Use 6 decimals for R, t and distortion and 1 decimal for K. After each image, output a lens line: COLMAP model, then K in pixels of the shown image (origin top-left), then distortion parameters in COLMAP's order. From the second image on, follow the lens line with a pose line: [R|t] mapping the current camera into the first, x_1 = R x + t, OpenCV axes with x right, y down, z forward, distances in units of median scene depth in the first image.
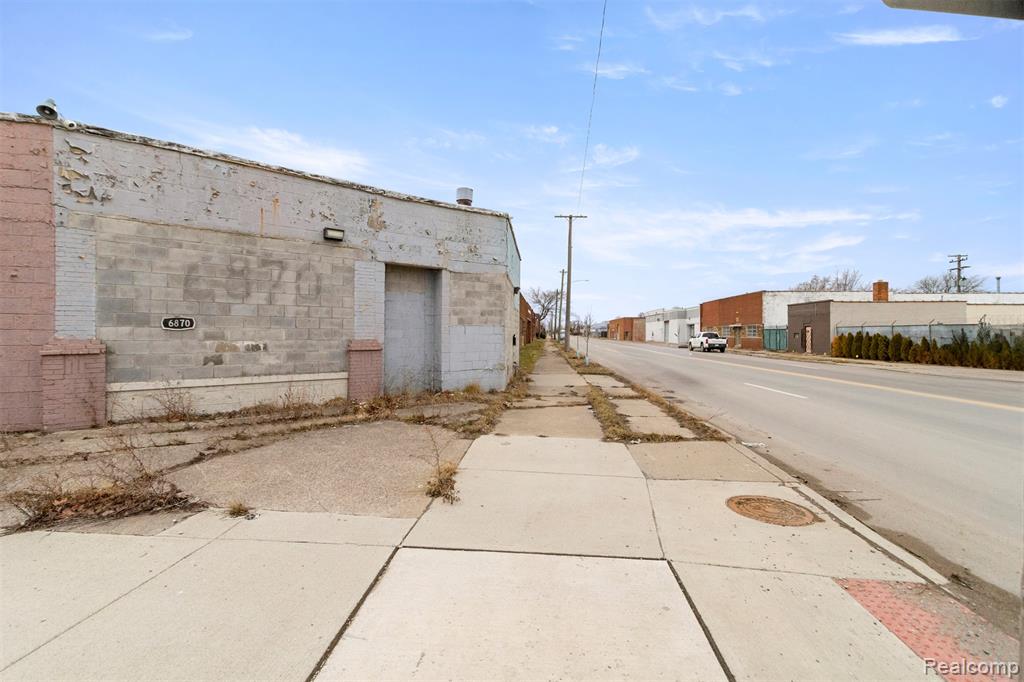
lens RADIAL K [[477.3, 0, 510.0], [0, 477.3, 329.8], [0, 0, 1]] dist [0.006064, 0.000244]
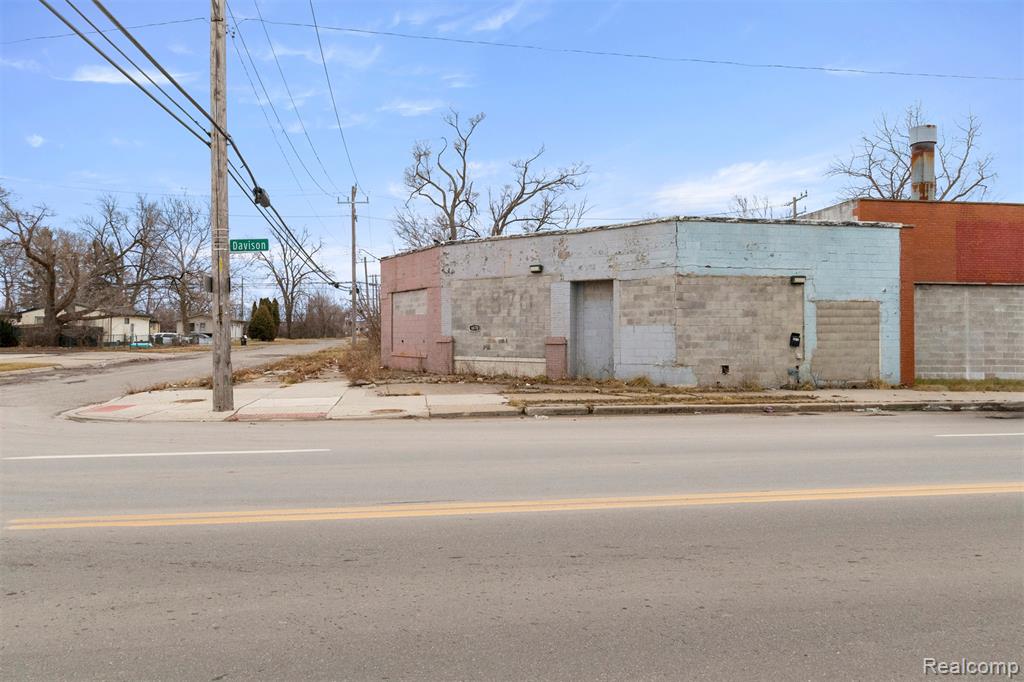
lens RADIAL K [[691.6, 0, 496.6], [0, 691.6, 309.7], [0, 0, 1]] dist [0.001946, 0.003087]
pose [[0.223586, -0.038062, -0.973941, 1.866215], [0.009829, 0.999274, -0.036796, 0.014986], [0.974635, -0.001346, 0.223798, 0.390505]]
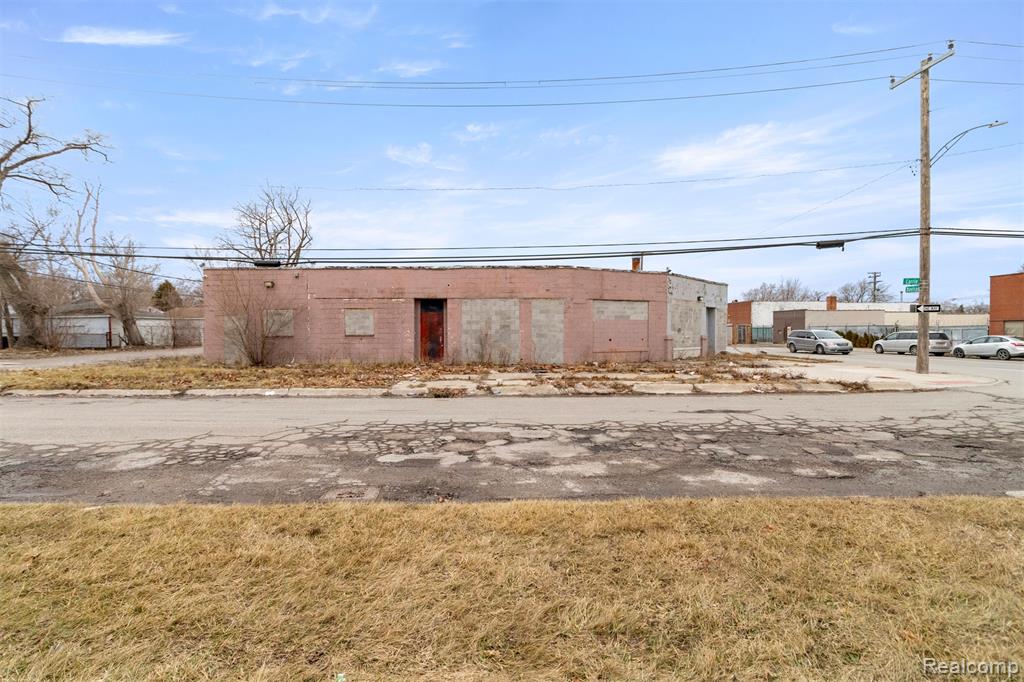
lens RADIAL K [[474.6, 0, 502.5], [0, 474.6, 332.5], [0, 0, 1]] dist [0.003277, -0.000351]
pose [[0.994766, -0.006319, 0.101980, -1.927334], [0.005281, 0.999932, 0.010442, -0.032468], [-0.102039, -0.009849, 0.994732, -1.793260]]
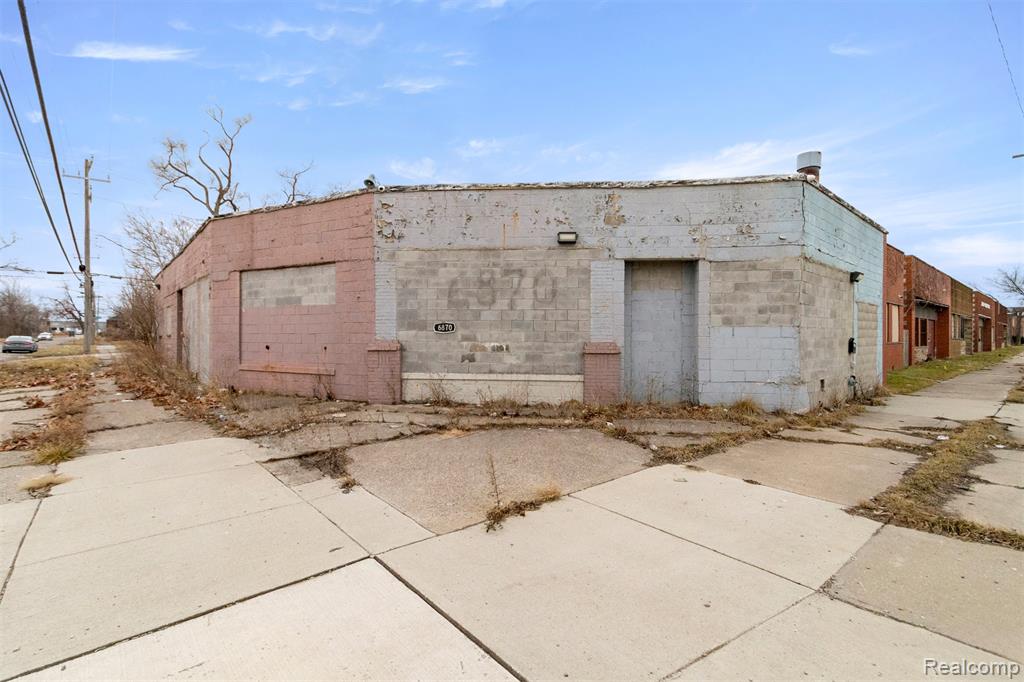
lens RADIAL K [[474.6, 0, 502.5], [0, 474.6, 332.5], [0, 0, 1]] dist [0.003277, -0.000351]
pose [[0.705250, -0.005070, -0.708941, 0.255171], [0.004314, 0.999987, -0.002860, 0.002721], [0.708946, -0.001041, 0.705262, 0.205523]]
